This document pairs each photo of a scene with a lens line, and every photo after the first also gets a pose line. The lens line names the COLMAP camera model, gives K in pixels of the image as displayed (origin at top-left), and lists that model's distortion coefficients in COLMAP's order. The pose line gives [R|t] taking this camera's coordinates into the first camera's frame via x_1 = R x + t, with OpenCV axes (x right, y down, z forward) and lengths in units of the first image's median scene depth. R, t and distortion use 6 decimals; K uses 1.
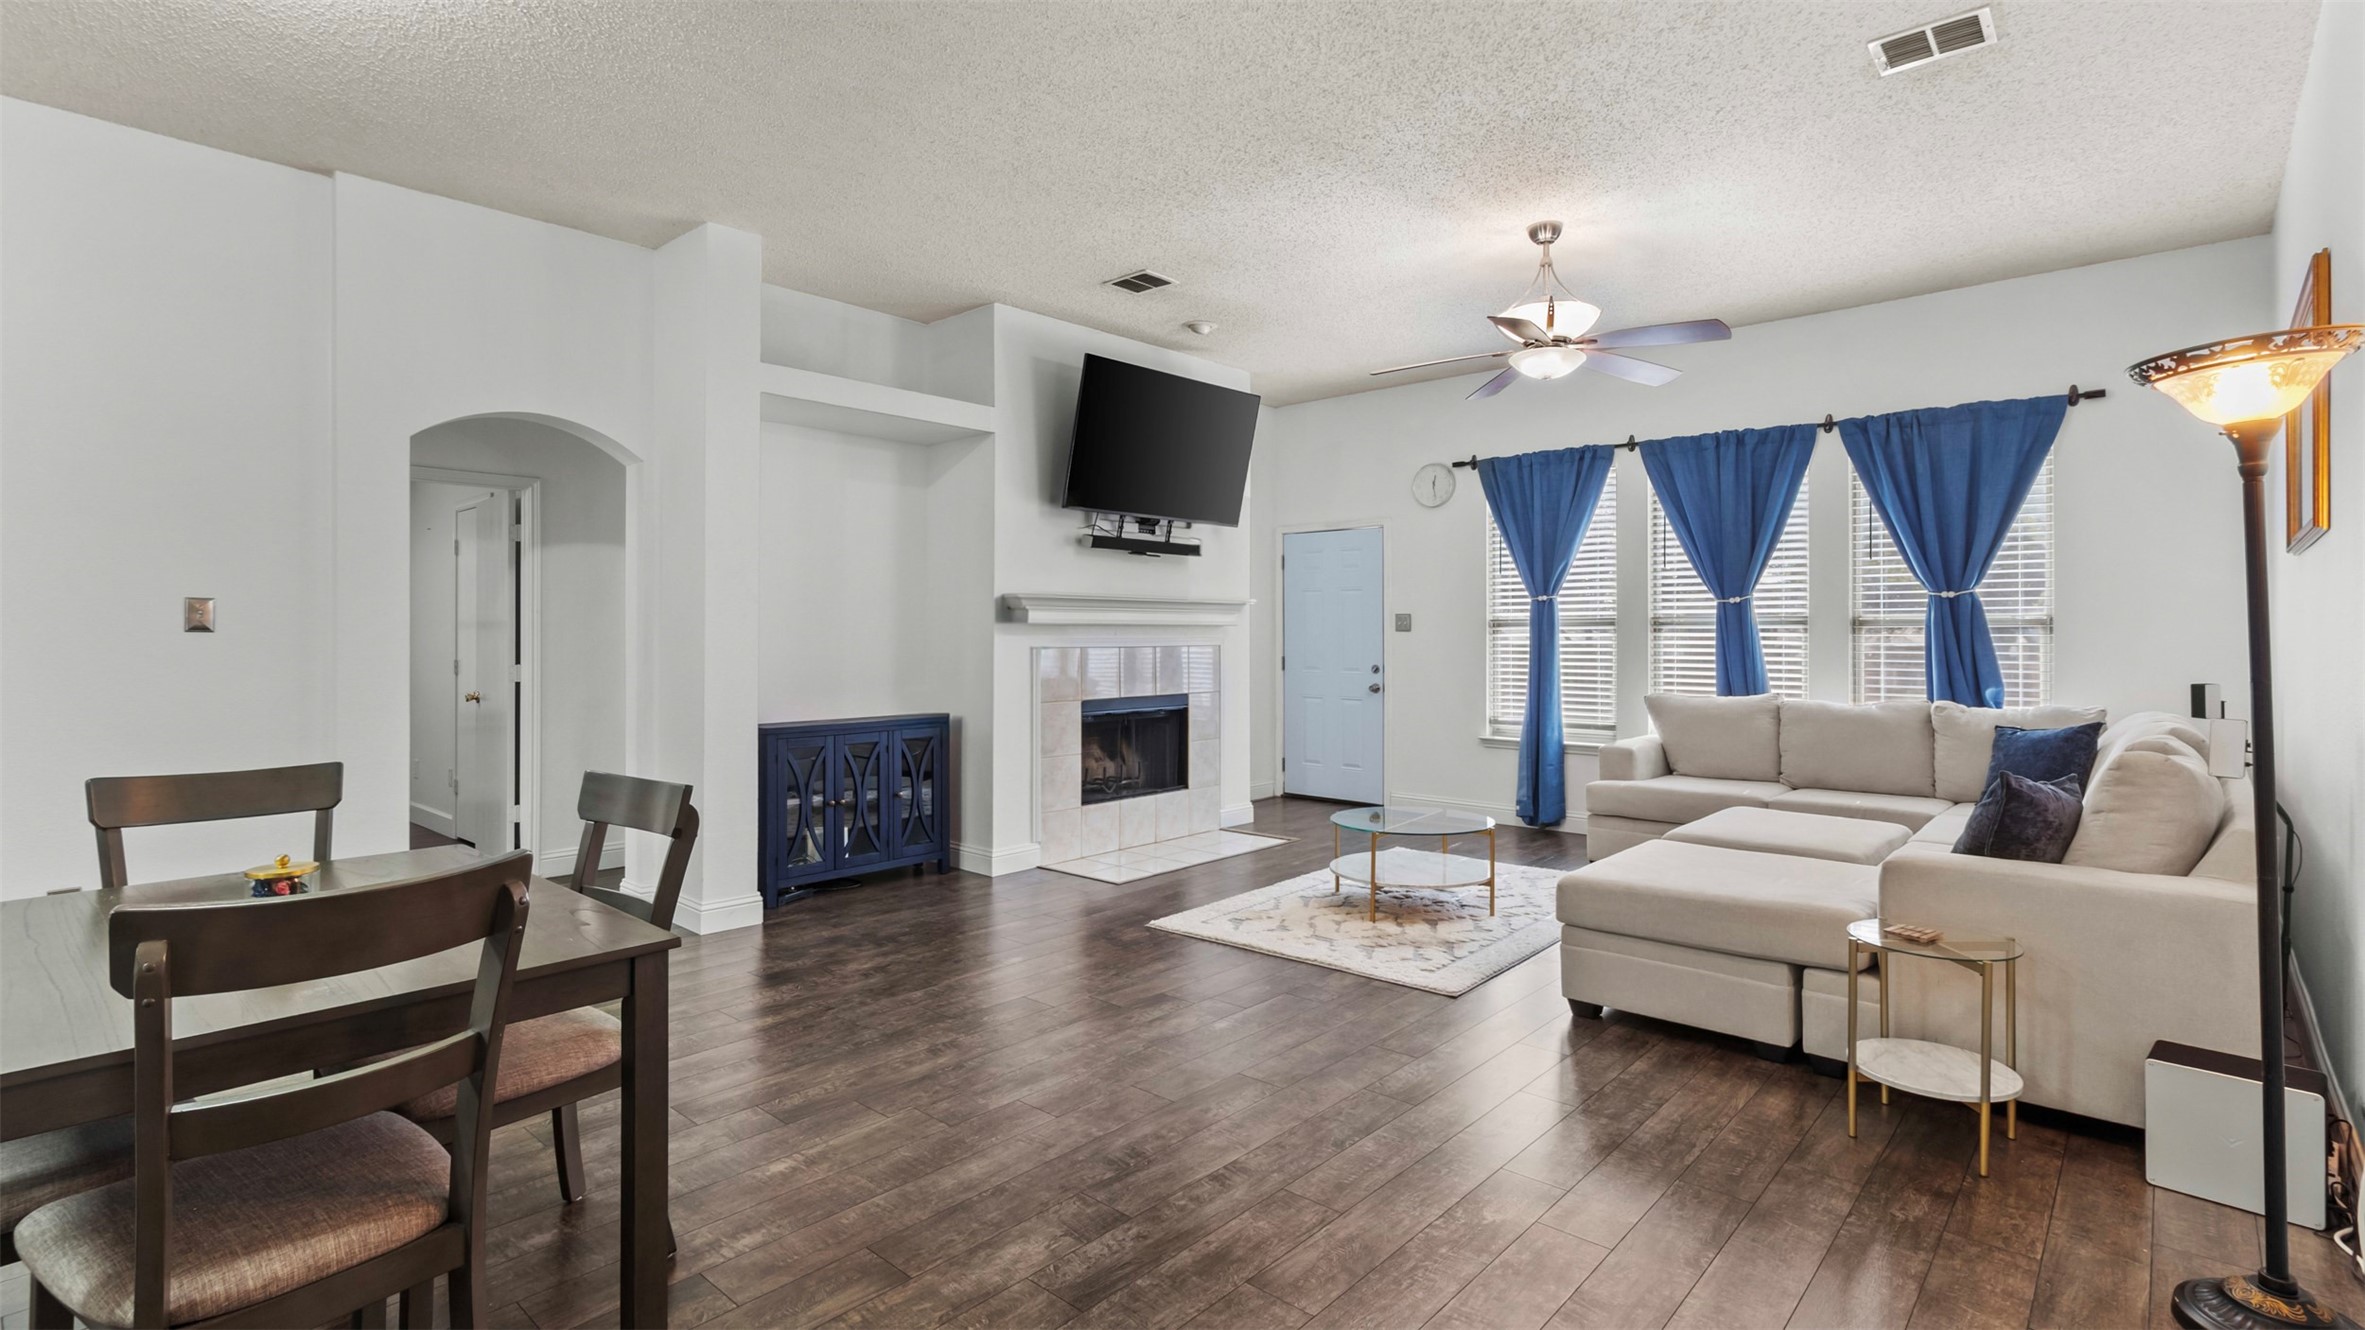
lens RADIAL K [[1094.4, 0, 1167.9], [0, 1094.4, 633.9], [0, 0, 1]] dist [0.002019, 0.001867]
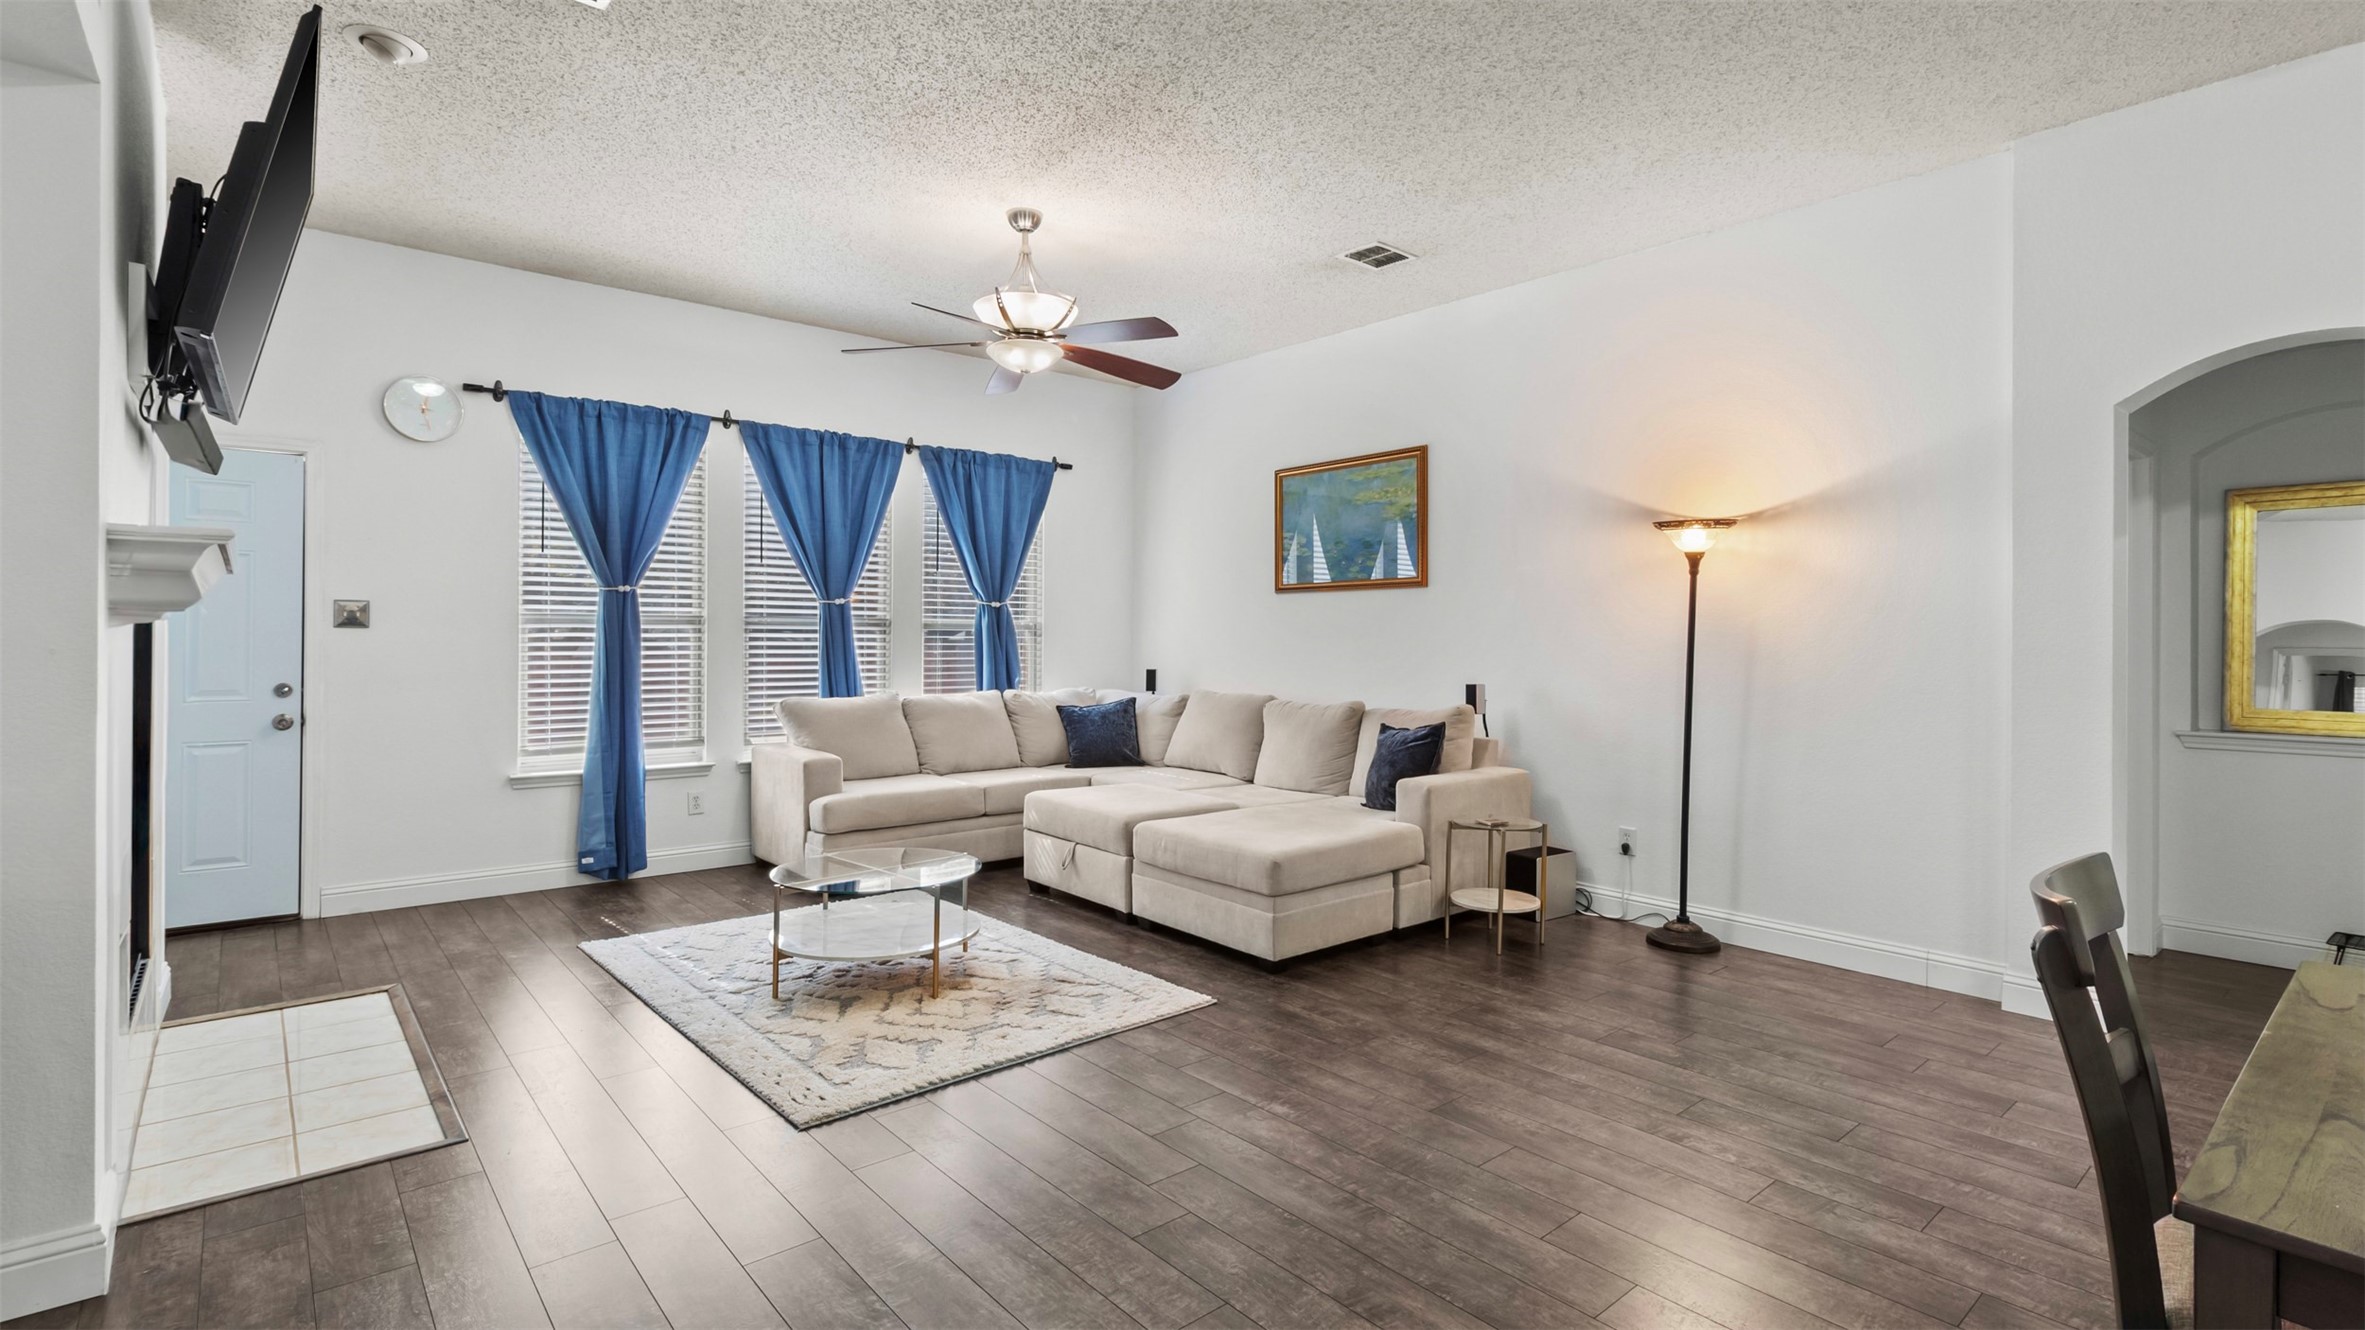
lens RADIAL K [[1094.4, 0, 1222.6], [0, 1094.4, 640.7], [0, 0, 1]] dist [0.002019, 0.001867]
pose [[0.111928, -0.005413, 0.993702, -0.463938], [-0.008073, 0.999947, 0.006356, -0.004060], [-0.993684, -0.008733, 0.111878, 0.561510]]
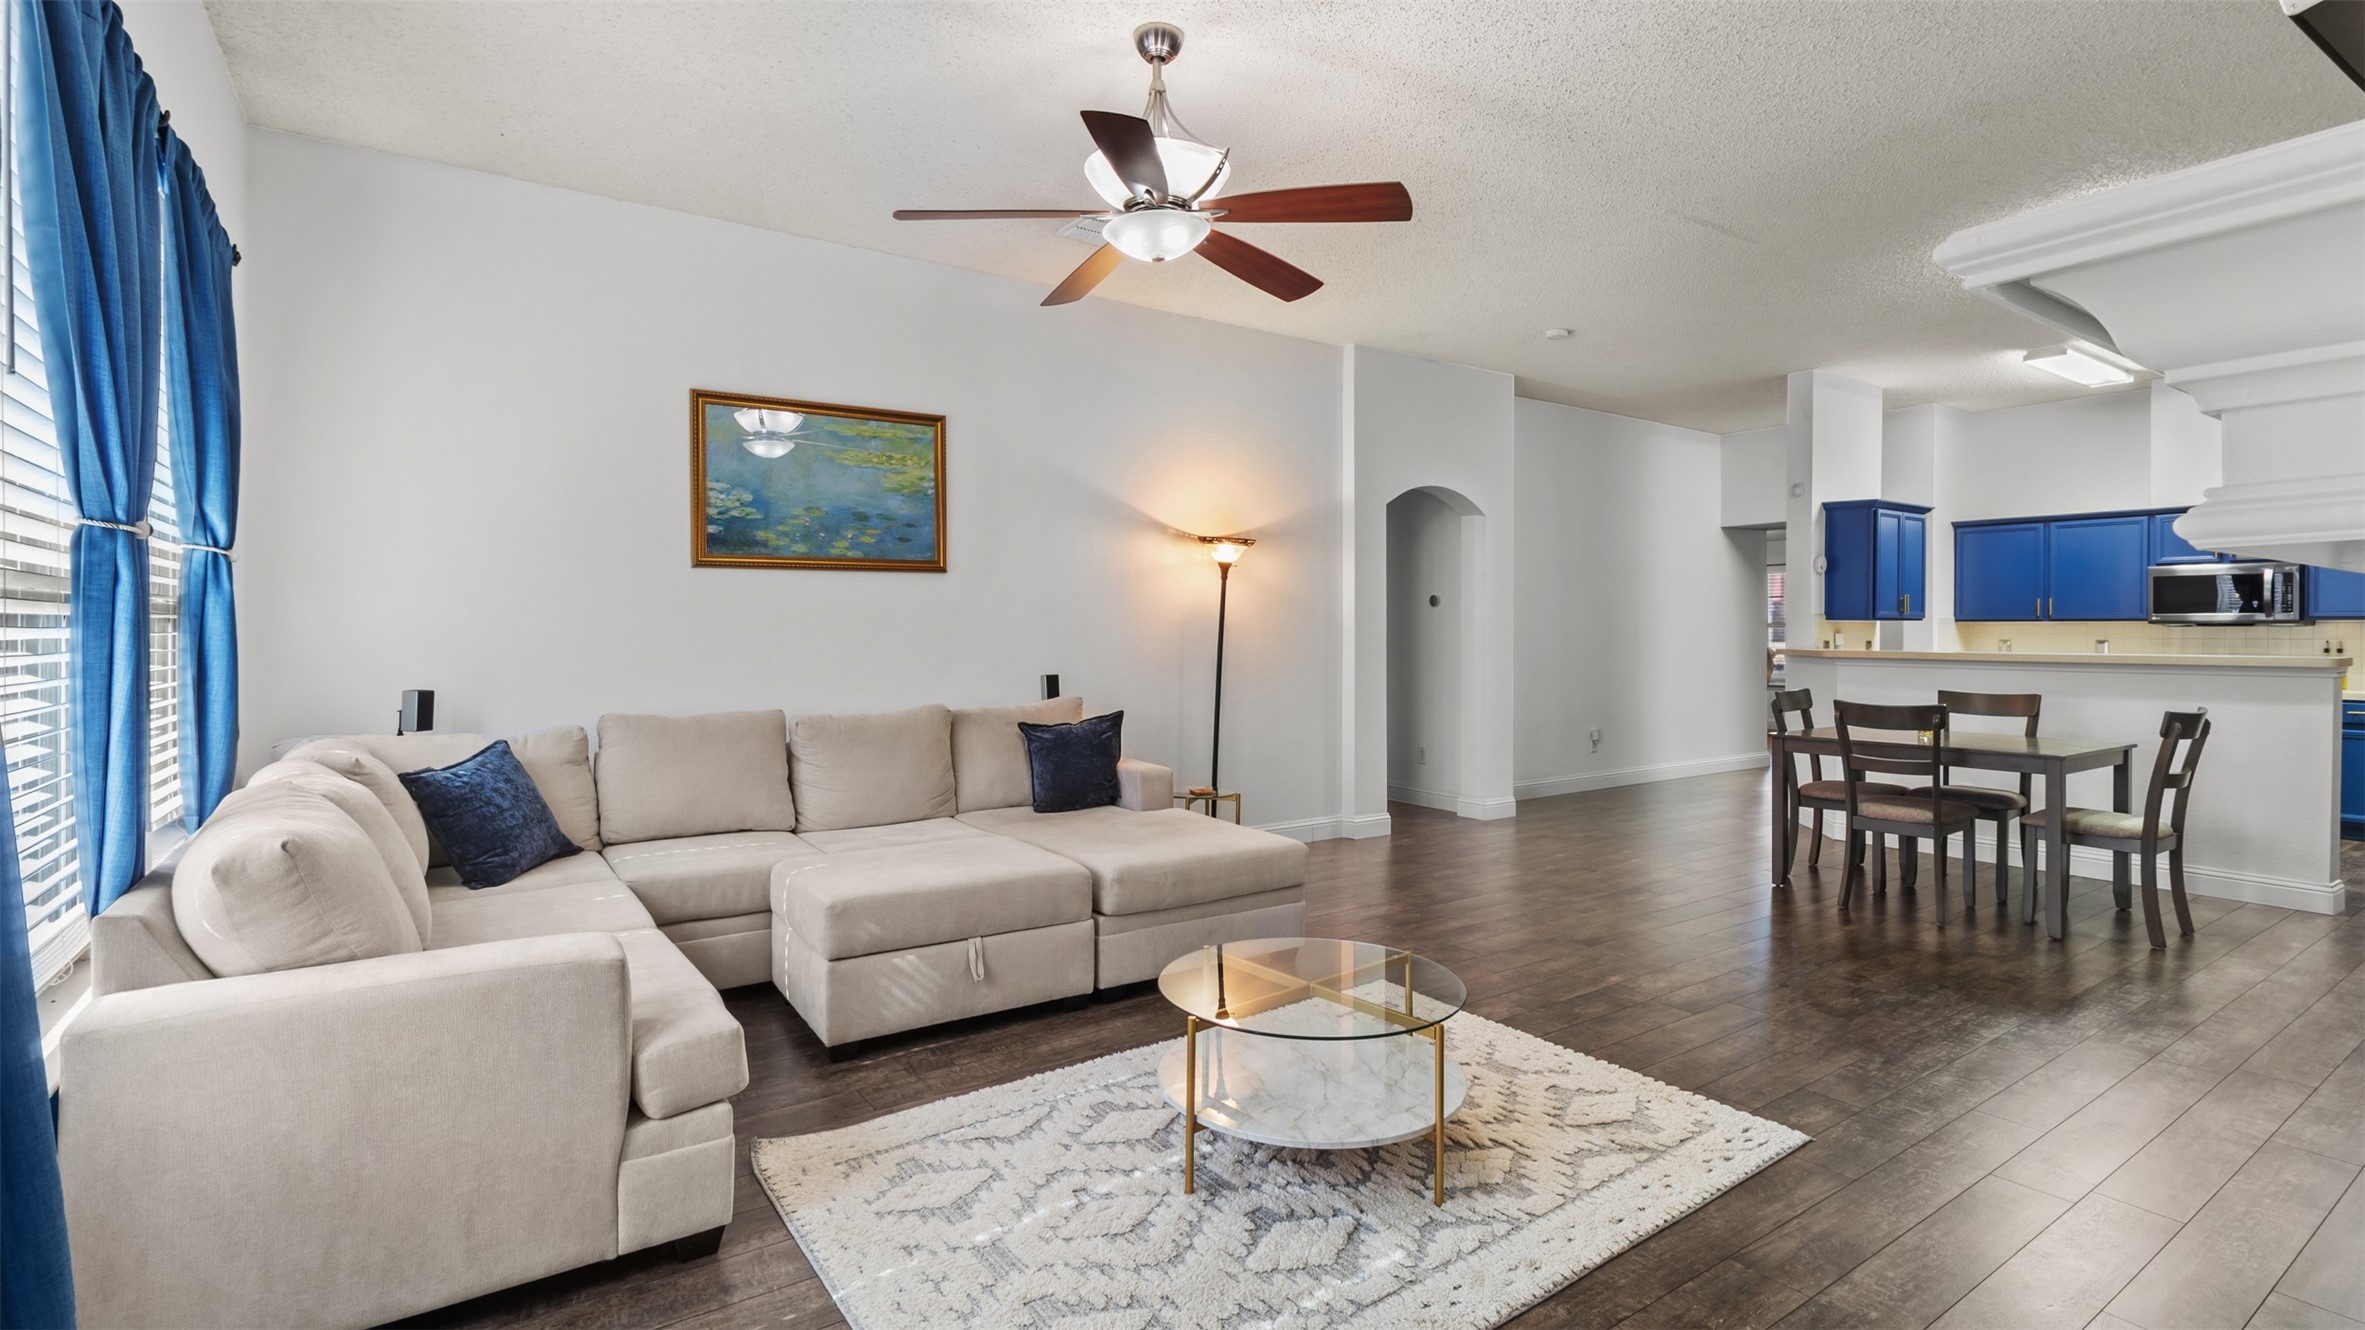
lens RADIAL K [[1094.4, 0, 1159.7], [0, 1094.4, 657.7], [0, 0, 1]] dist [0.002019, 0.001867]
pose [[-0.970513, -0.007858, 0.240921, 0.138219], [-0.001544, 0.999651, 0.026385, -0.002625], [-0.241044, 0.025235, -0.970186, 1.297923]]
